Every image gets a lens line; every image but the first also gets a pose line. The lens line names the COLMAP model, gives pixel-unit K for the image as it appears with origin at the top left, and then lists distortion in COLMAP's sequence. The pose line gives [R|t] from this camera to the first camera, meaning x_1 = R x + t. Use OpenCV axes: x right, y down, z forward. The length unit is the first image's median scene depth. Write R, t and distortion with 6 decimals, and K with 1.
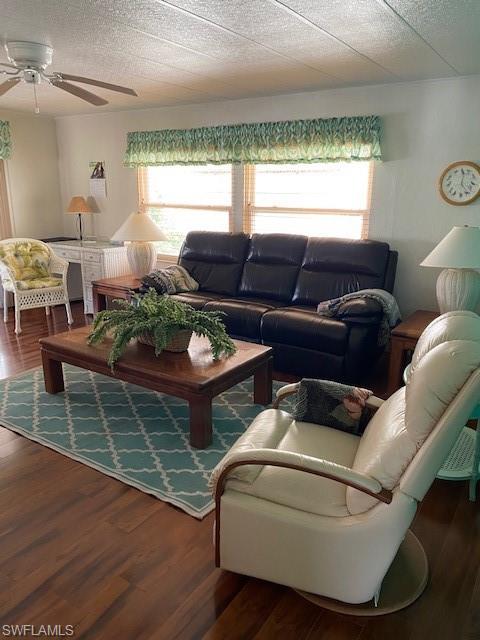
lens RADIAL K [[494.5, 0, 239.6], [0, 494.5, 322.7], [0, 0, 1]] dist [0.009872, -0.001333]
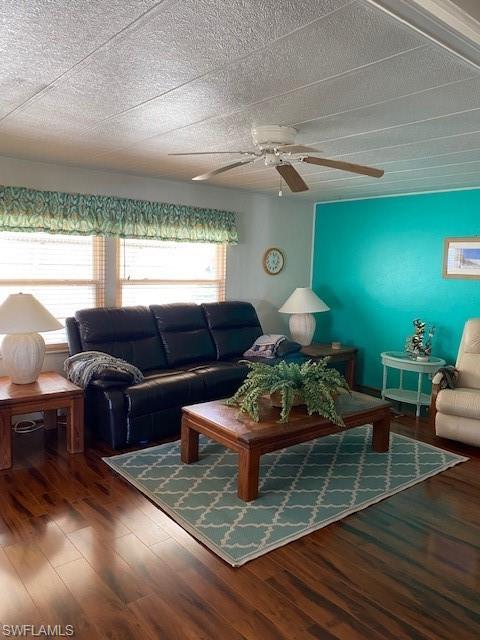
lens RADIAL K [[494.5, 0, 239.5], [0, 494.5, 318.5], [0, 0, 1]] dist [0.009872, -0.001333]
pose [[0.285197, -0.105853, 0.952606, -0.929998], [0.228617, 0.972709, 0.039642, -0.160020], [-0.930804, 0.206476, 0.301614, 0.554888]]
